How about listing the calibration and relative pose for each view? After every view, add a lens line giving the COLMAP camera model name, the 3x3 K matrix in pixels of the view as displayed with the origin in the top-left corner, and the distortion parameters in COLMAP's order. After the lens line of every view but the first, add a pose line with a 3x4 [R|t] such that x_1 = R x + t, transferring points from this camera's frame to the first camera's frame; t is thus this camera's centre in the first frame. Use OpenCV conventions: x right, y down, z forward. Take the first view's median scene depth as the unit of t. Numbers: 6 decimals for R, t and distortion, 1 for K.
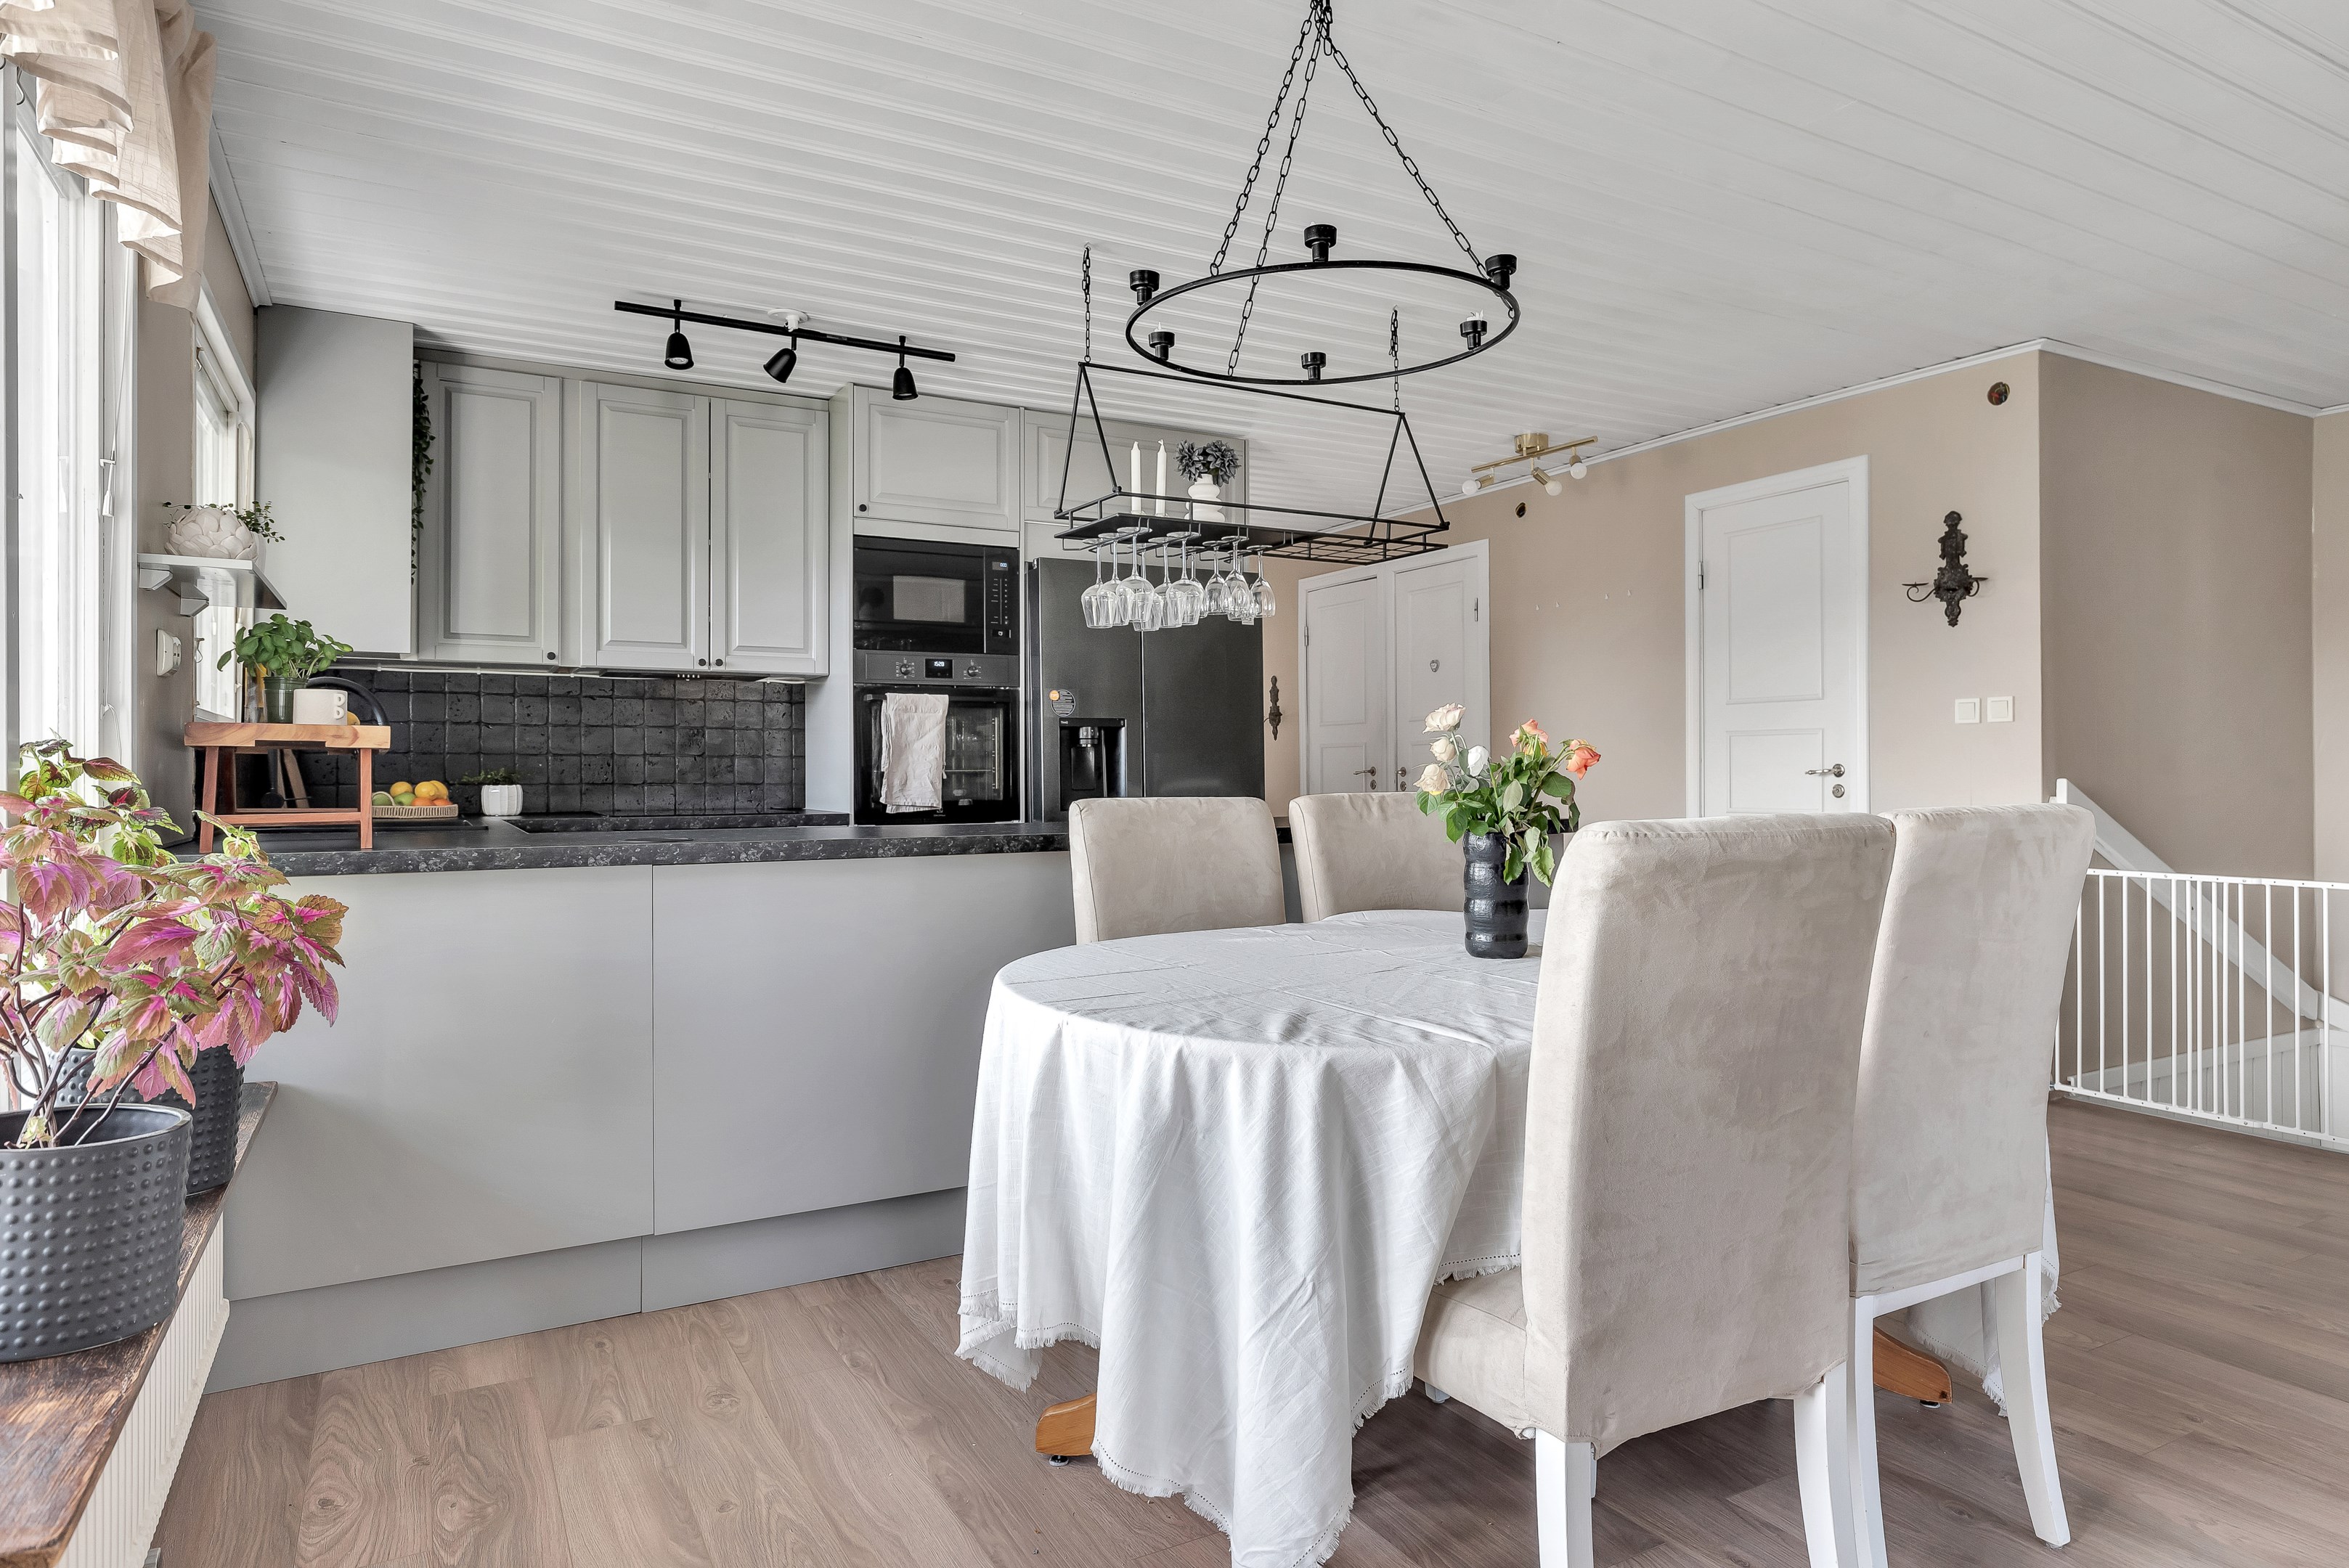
lens RADIAL K [[1354.4, 0, 1183.3], [0, 1354.4, 770.4], [0, 0, 1]] dist [-0.001776, -0.000291]
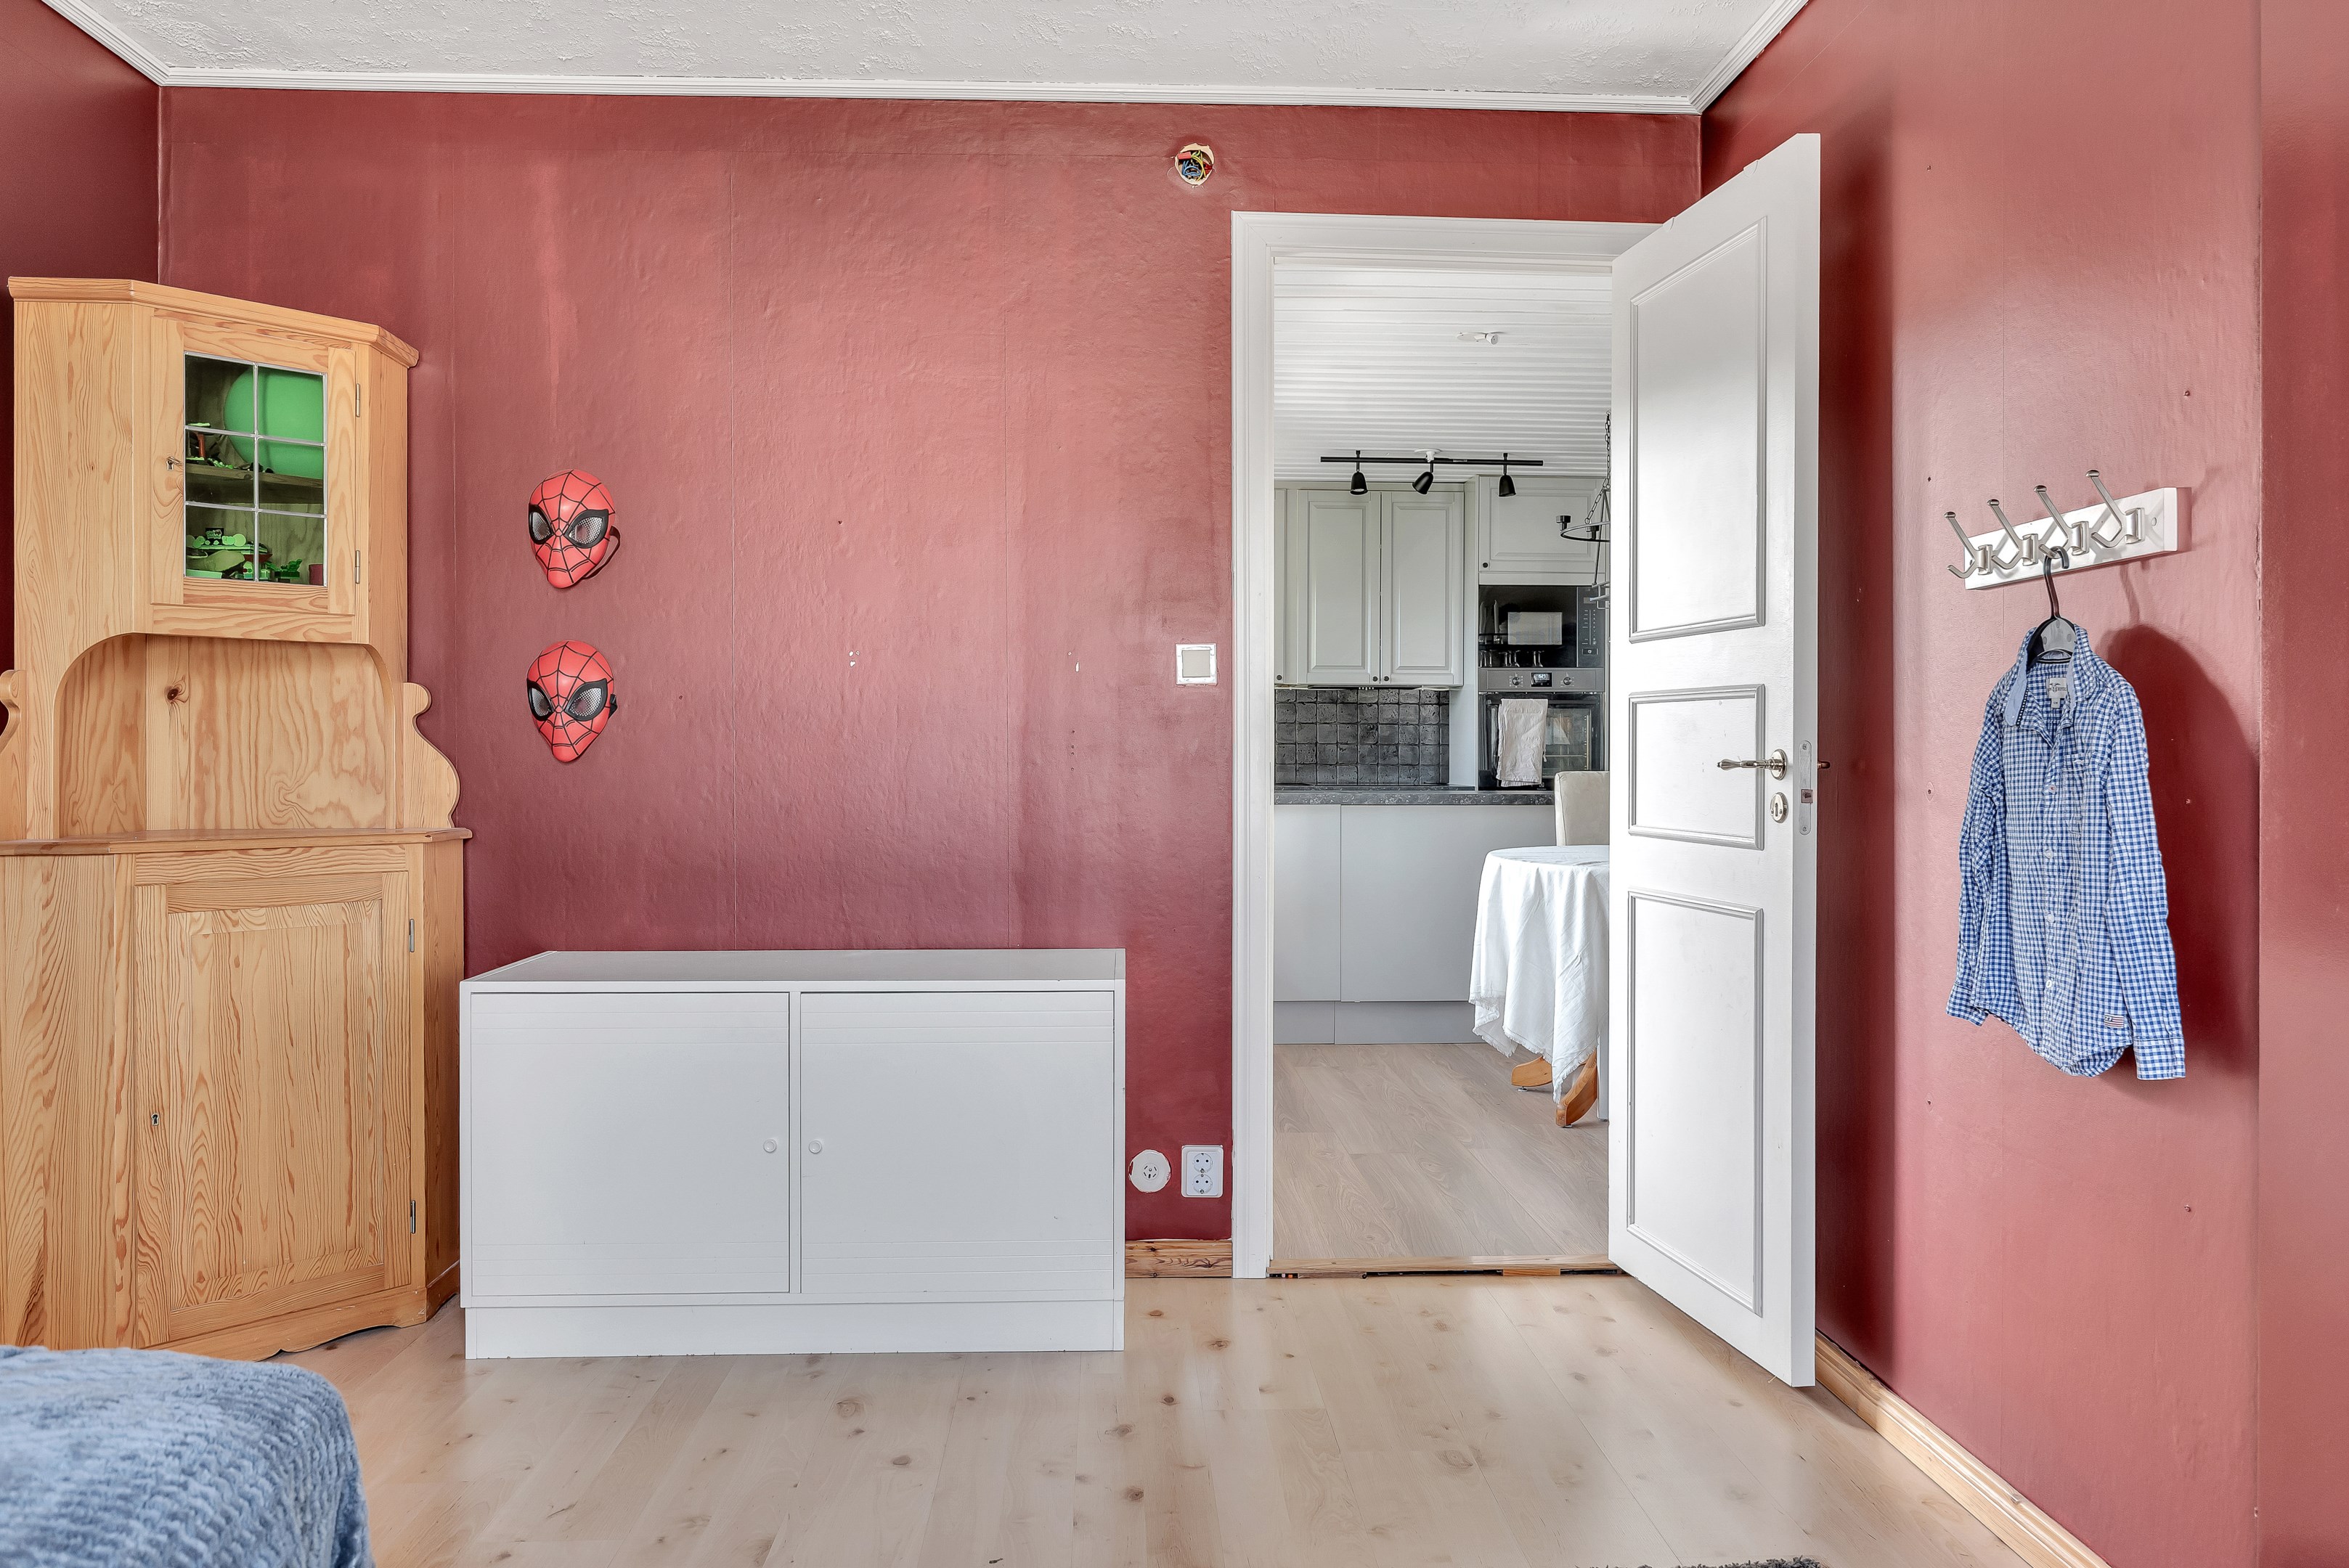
lens RADIAL K [[1742.4, 0, 1184.5], [0, 1742.4, 777.6], [0, 0, 1]] dist [-0.006258, -0.000175]
pose [[0.893613, 0.008768, -0.448752, 0.283714], [-0.002907, 0.999901, 0.013747, -0.000792], [0.448828, -0.010980, 0.893551, -0.714989]]
